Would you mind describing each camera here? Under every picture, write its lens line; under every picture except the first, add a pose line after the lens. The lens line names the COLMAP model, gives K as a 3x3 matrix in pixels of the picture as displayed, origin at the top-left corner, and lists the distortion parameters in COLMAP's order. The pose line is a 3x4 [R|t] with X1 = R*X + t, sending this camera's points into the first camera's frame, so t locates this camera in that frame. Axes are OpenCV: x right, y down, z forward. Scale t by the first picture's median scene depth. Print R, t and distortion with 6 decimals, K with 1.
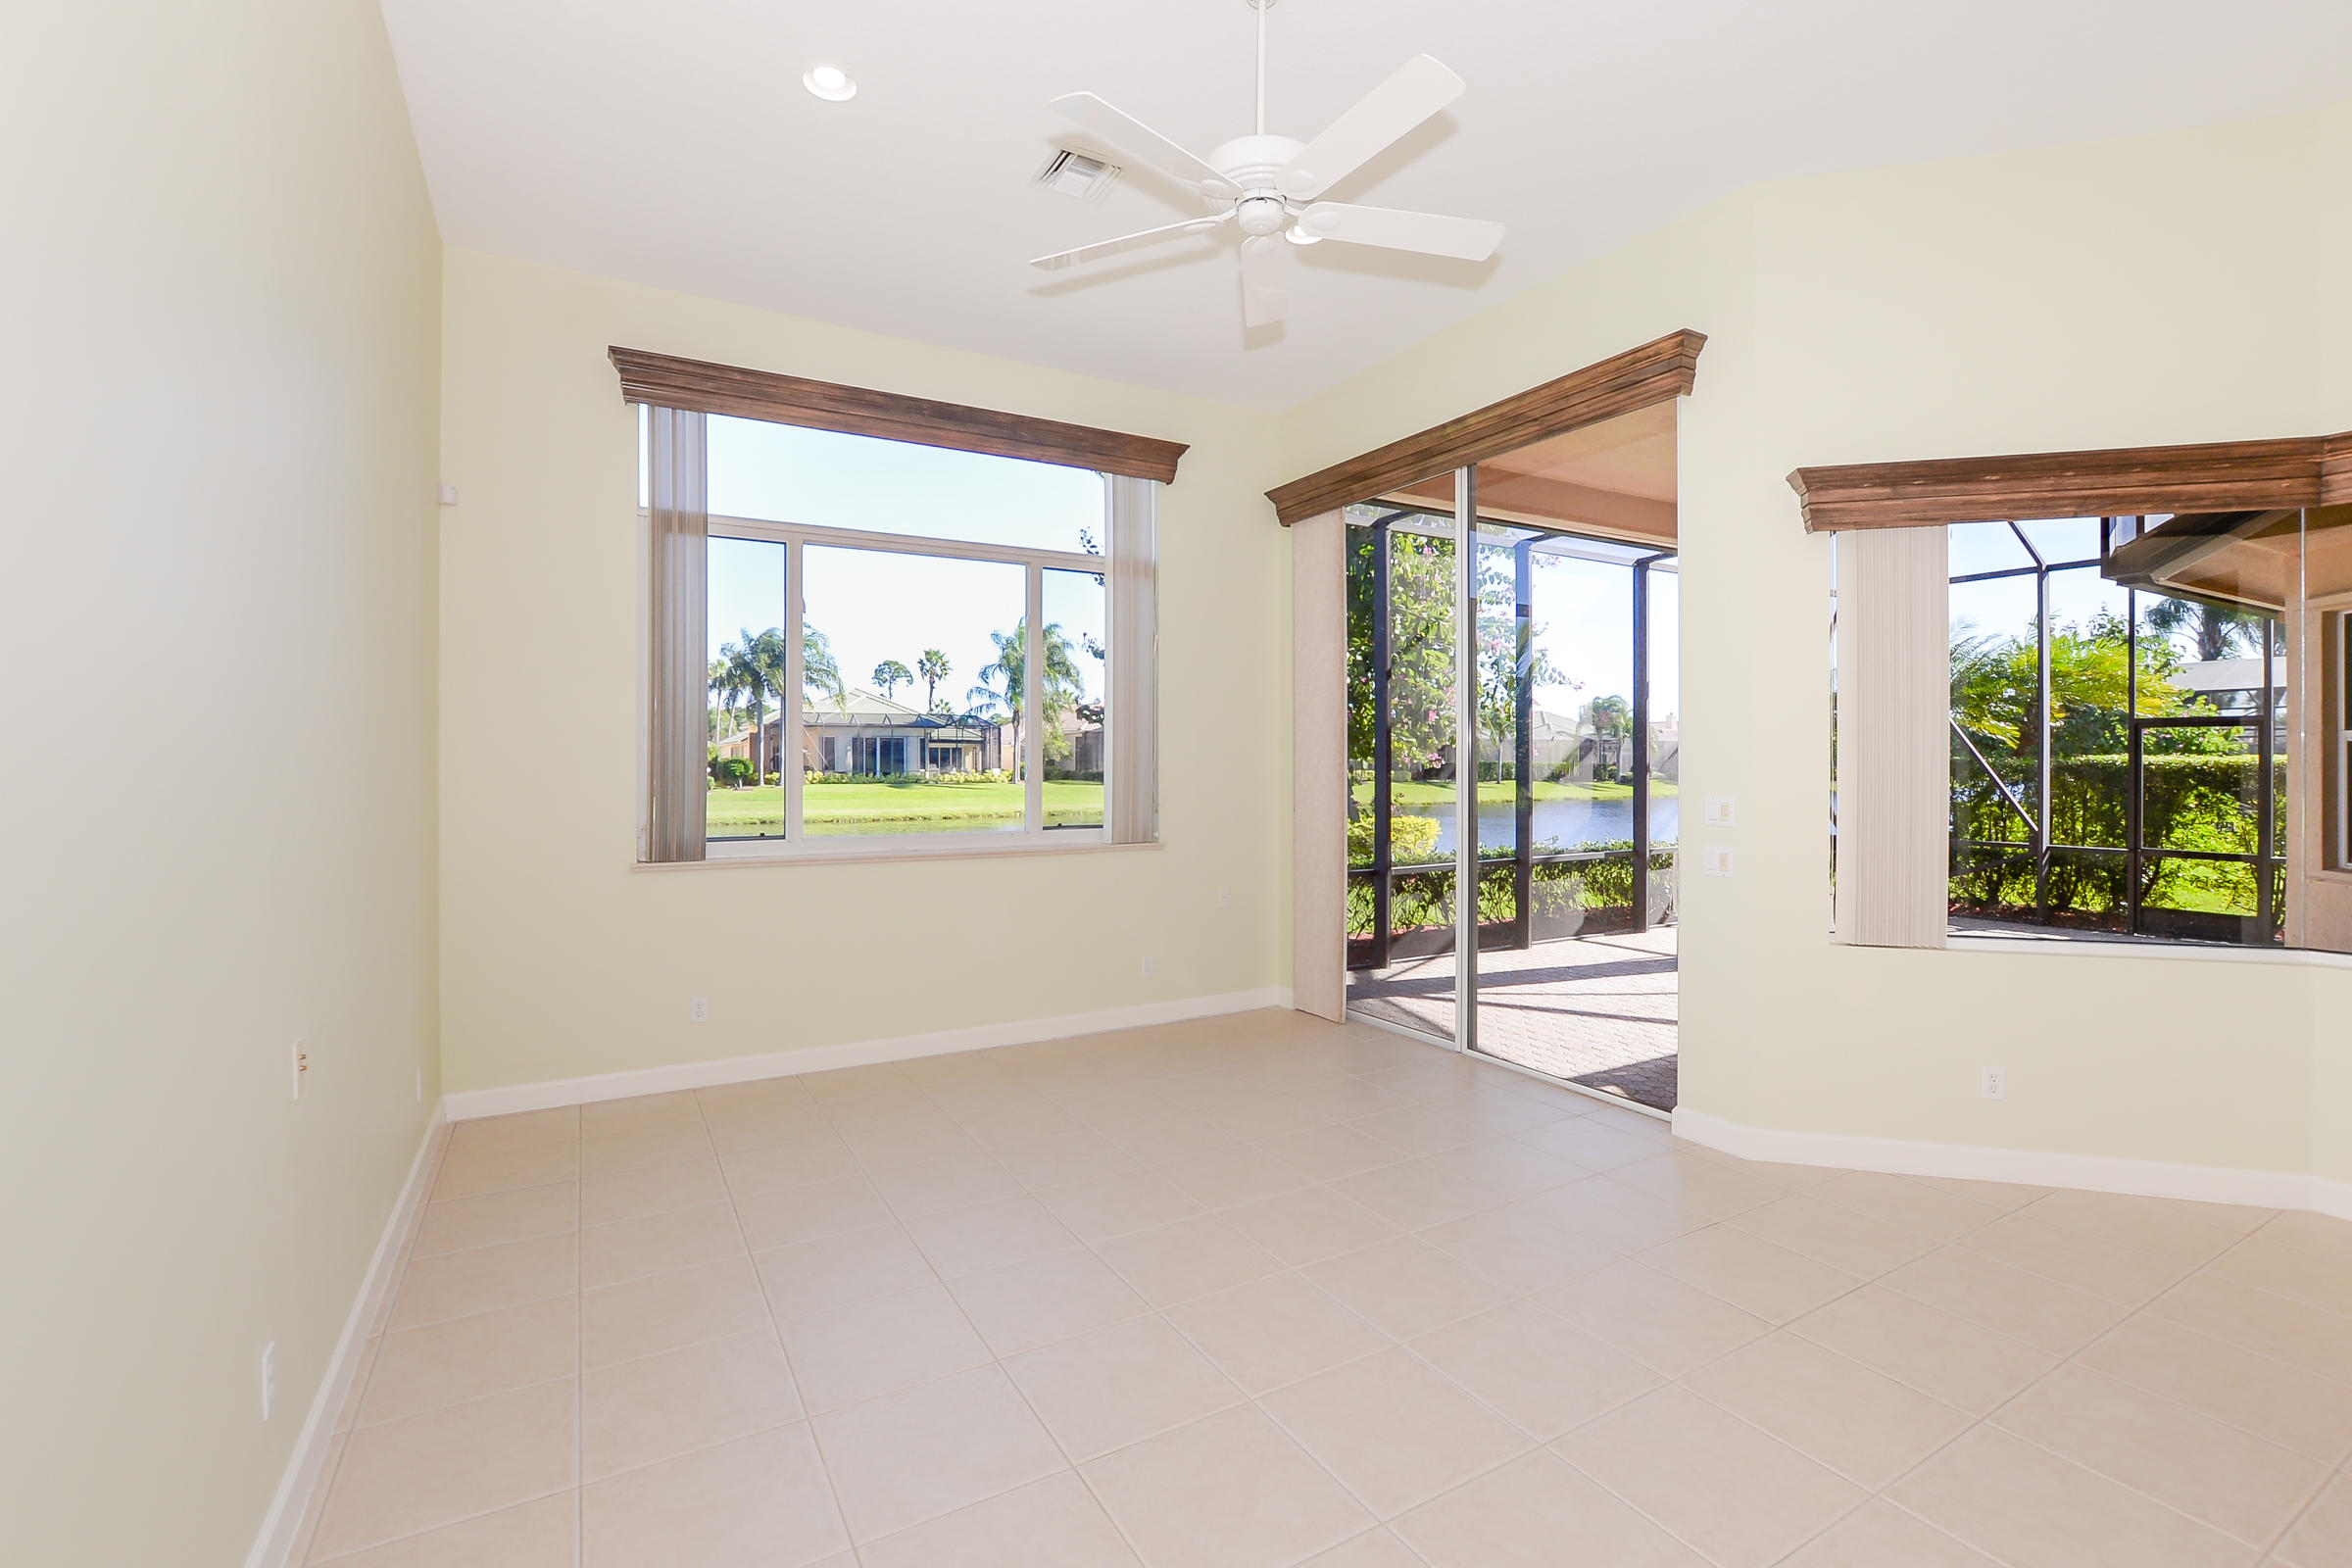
lens RADIAL K [[1049.8, 0, 1183.6], [0, 1049.8, 761.7], [0, 0, 1]] dist [-0.002202, 0.000312]
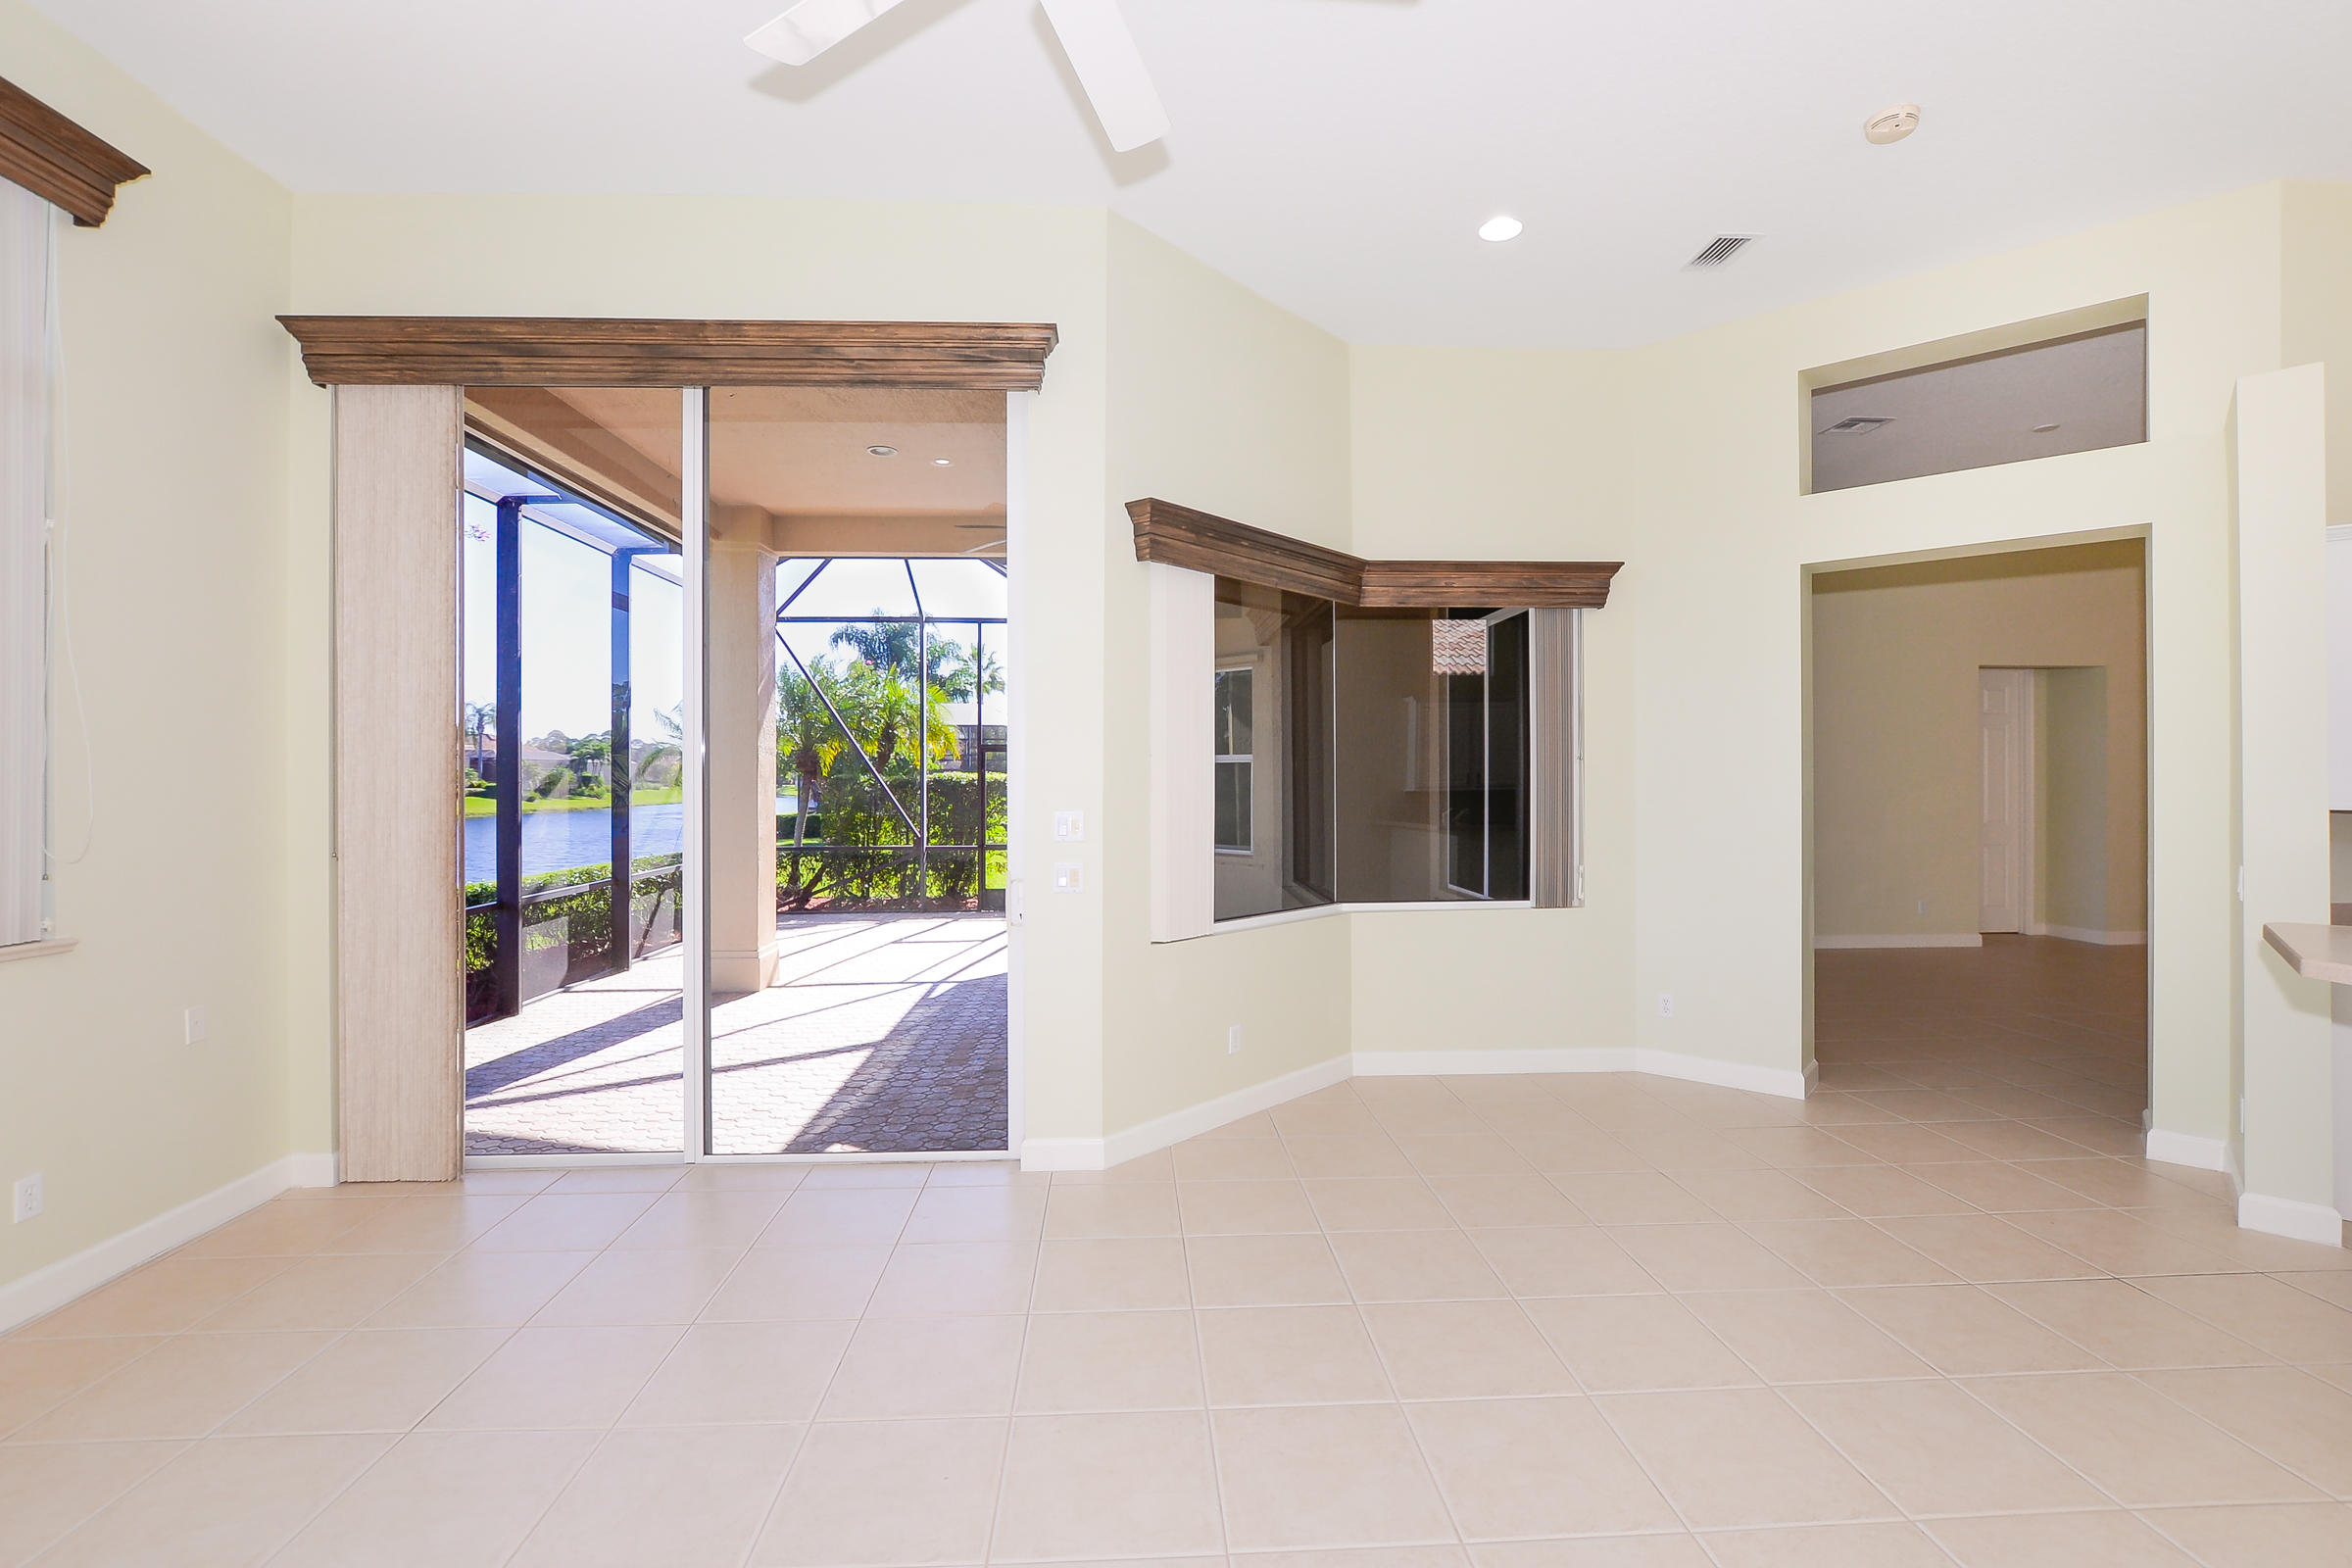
lens RADIAL K [[1049.8, 0, 1171.6], [0, 1049.8, 783.9], [0, 0, 1]] dist [-0.002202, 0.000312]
pose [[0.479737, -0.003706, 0.877404, -0.215260], [-0.000287, 0.999990, 0.004381, 0.001661], [-0.877412, -0.002354, 0.479731, 0.310821]]
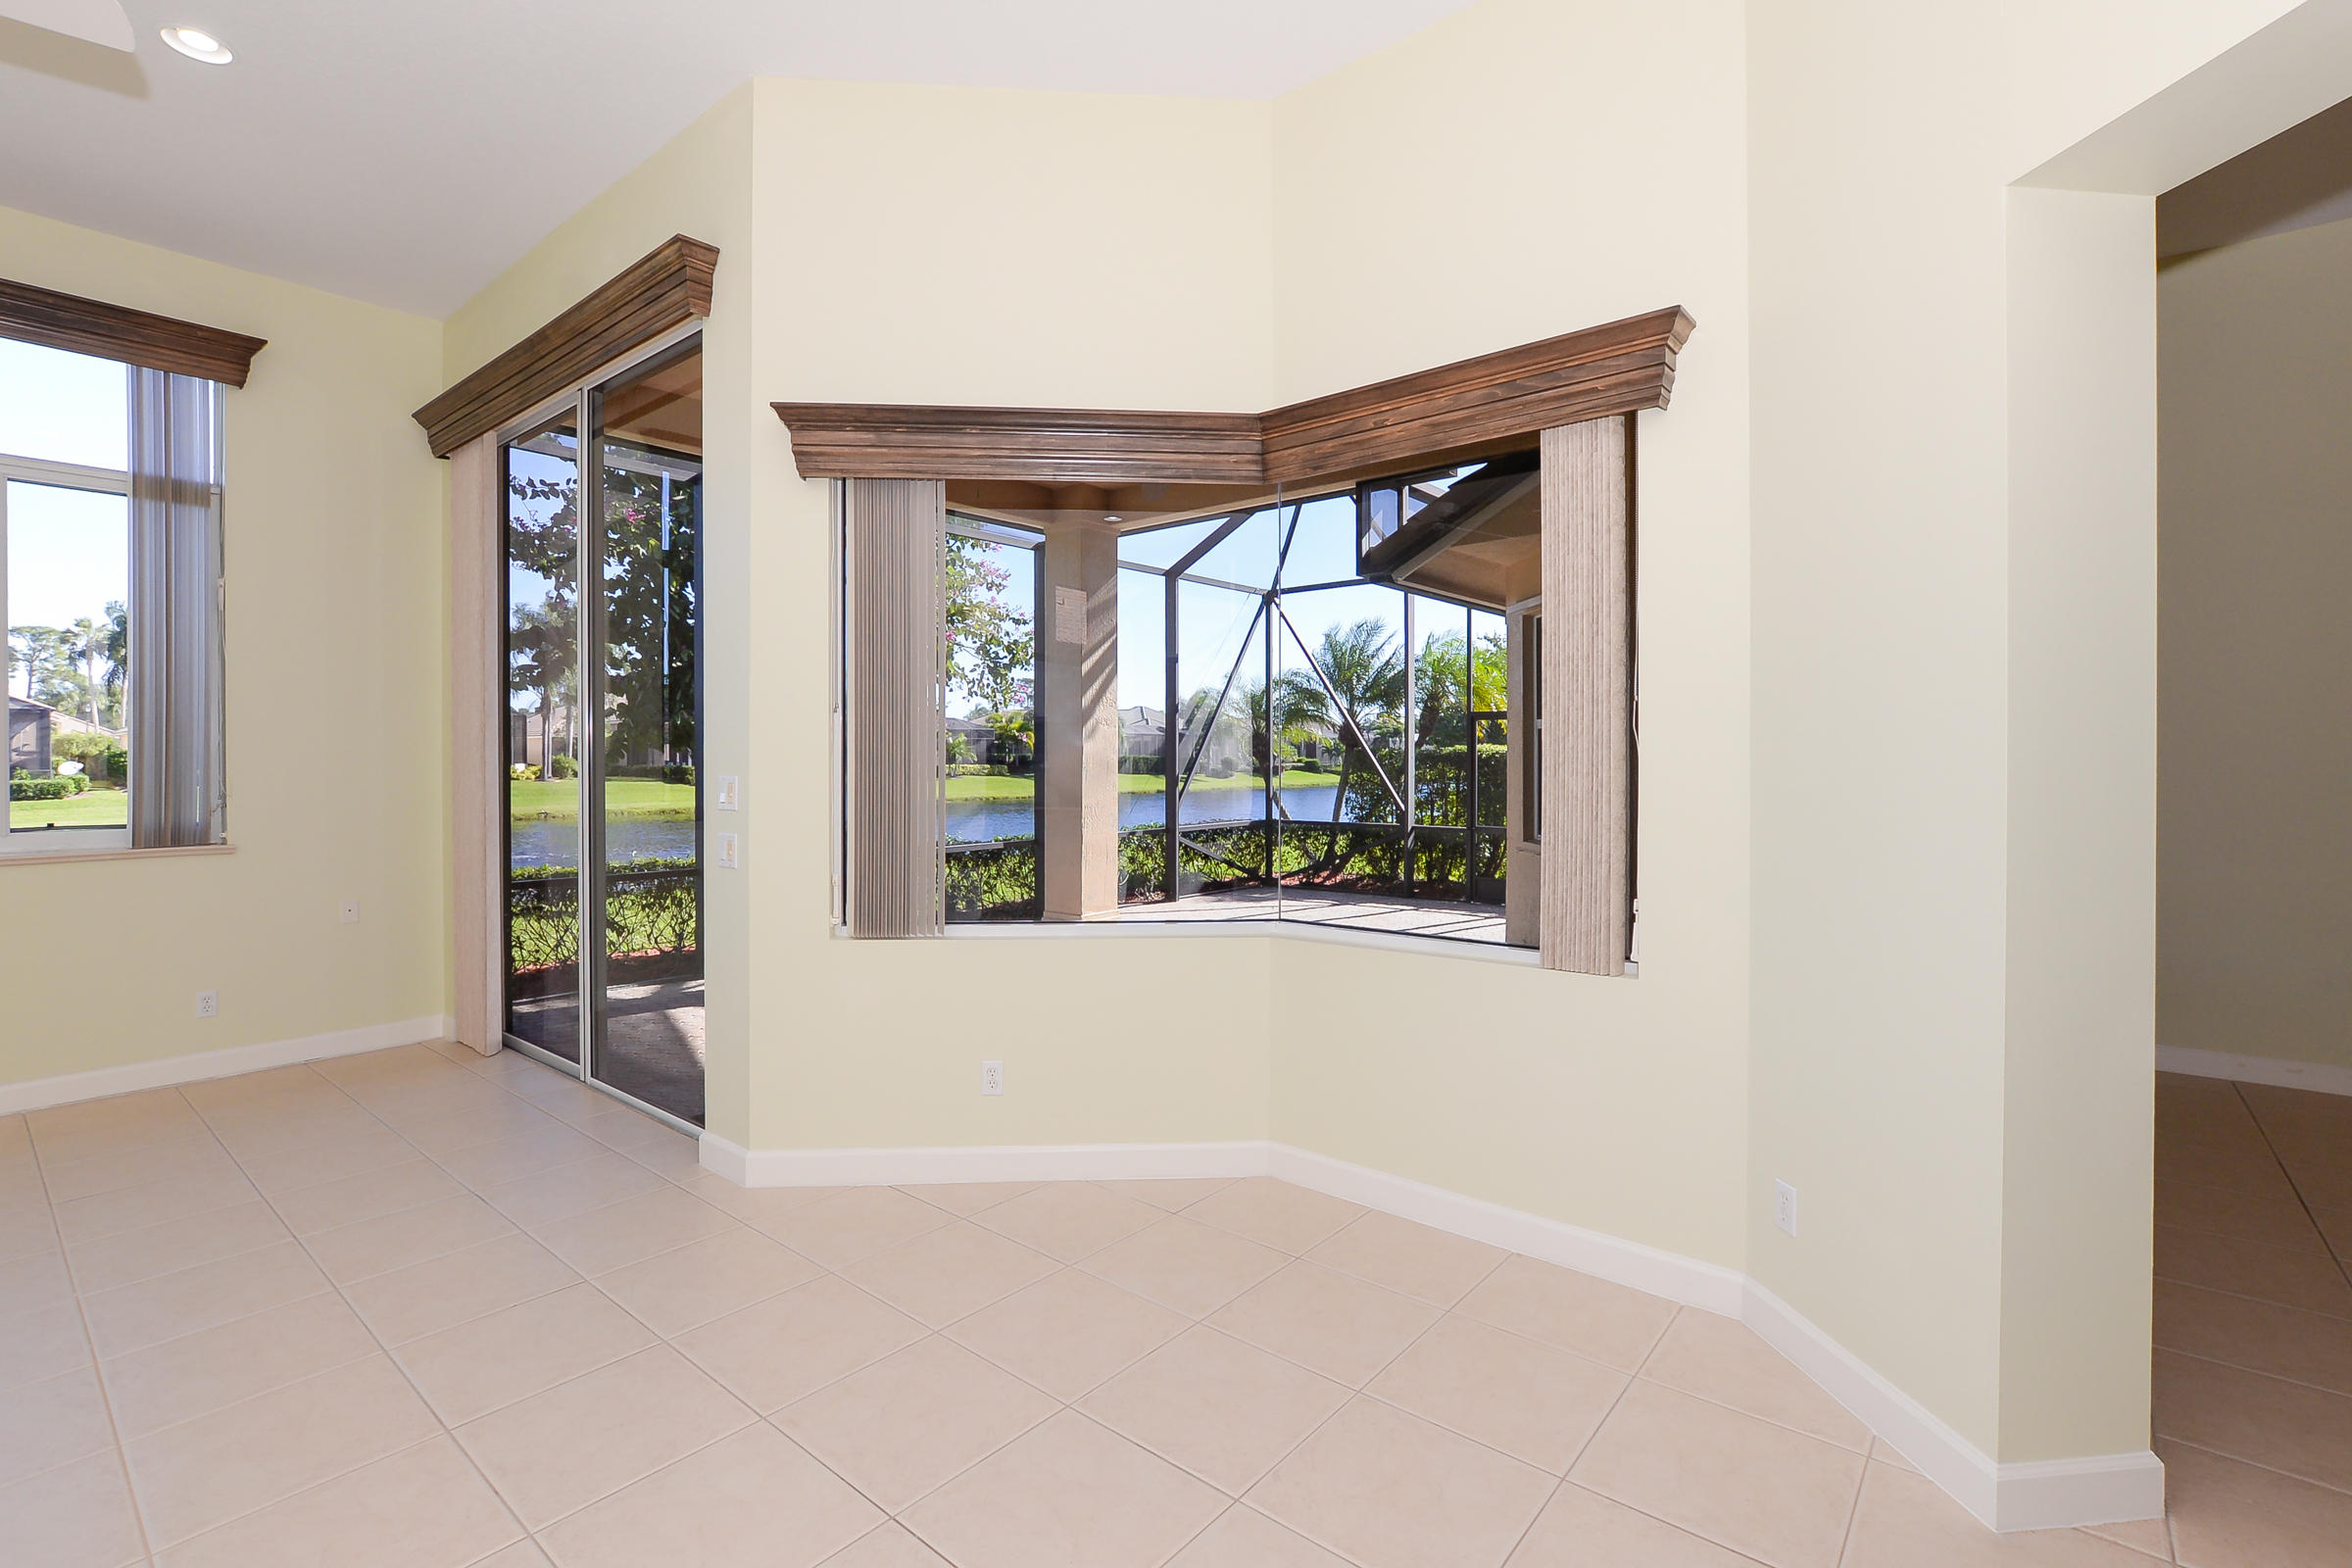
lens RADIAL K [[1049.8, 0, 1163.3], [0, 1049.8, 763.4], [0, 0, 1]] dist [-0.002202, 0.000312]
pose [[0.948943, -0.003225, 0.315430, 0.408090], [0.001375, 0.999981, 0.006087, 0.012487], [-0.315443, -0.005342, 0.948929, 0.037903]]
